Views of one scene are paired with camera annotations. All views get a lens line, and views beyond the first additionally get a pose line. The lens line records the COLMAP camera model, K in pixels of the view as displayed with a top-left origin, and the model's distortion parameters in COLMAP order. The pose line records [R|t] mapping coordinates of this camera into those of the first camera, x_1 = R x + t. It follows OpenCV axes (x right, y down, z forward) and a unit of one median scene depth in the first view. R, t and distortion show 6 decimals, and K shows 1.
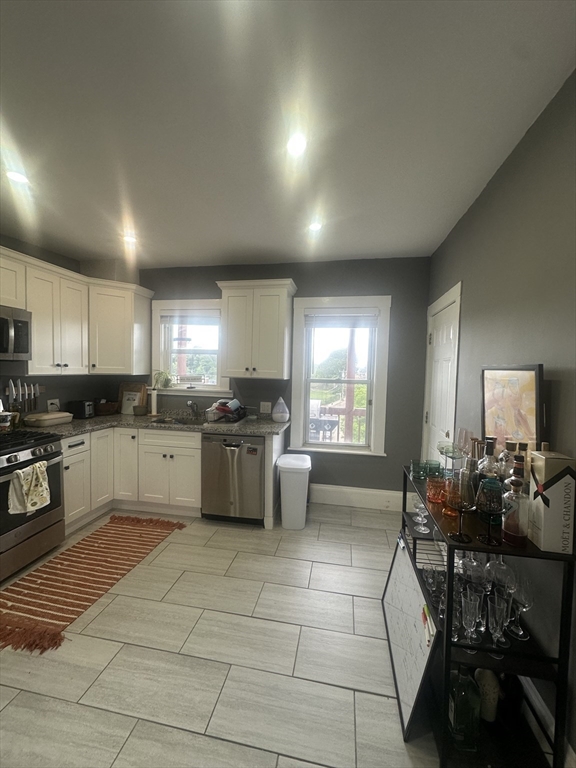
lens RADIAL K [[305.3, 0, 288.6], [0, 305.3, 383.6], [0, 0, 1]] dist [-0.003553, 0.001384]
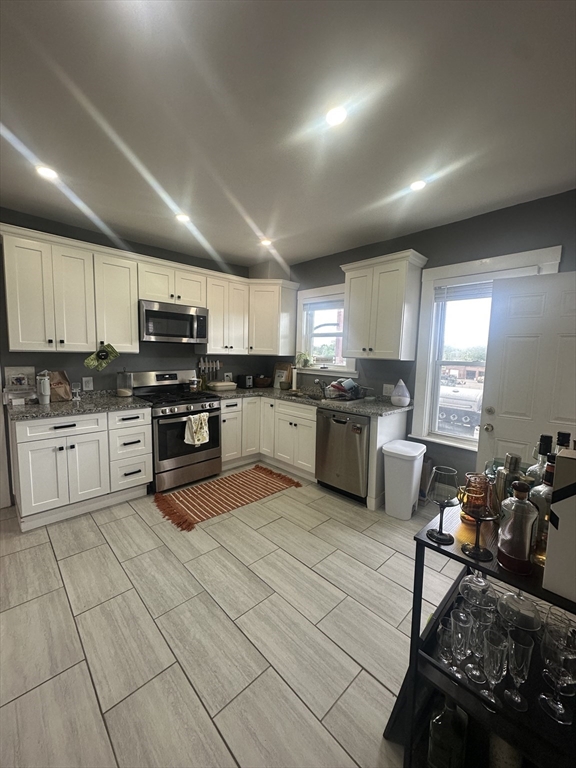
lens RADIAL K [[305.3, 0, 288.9], [0, 305.3, 383.1], [0, 0, 1]] dist [-0.003553, 0.001384]
pose [[0.814533, 0.056269, -0.577382, 0.300359], [-0.034846, 0.998233, 0.048125, 0.027978], [0.579070, -0.019080, 0.815055, 0.043761]]
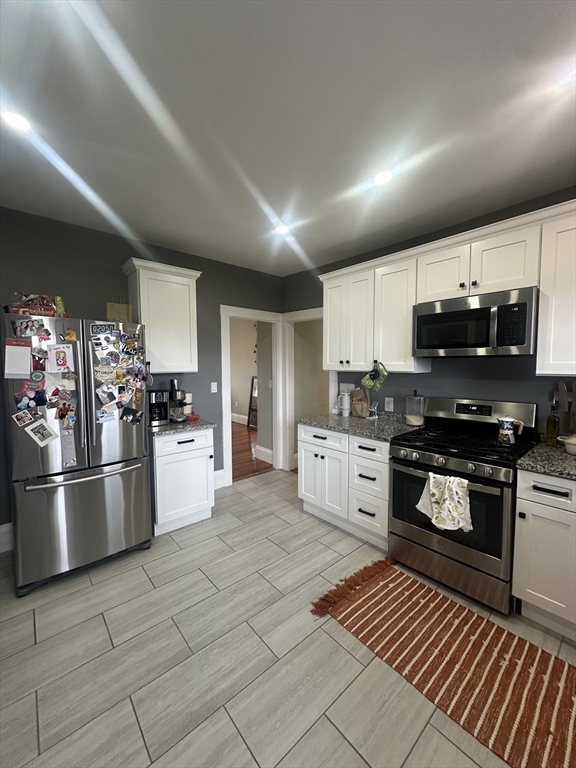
lens RADIAL K [[305.3, 0, 290.5], [0, 305.3, 384.8], [0, 0, 1]] dist [-0.003553, 0.001384]
pose [[-0.614788, 0.031230, -0.788074, 0.091550], [-0.052555, 0.995373, 0.080443, -0.031307], [0.786939, 0.090872, -0.610302, 0.977436]]
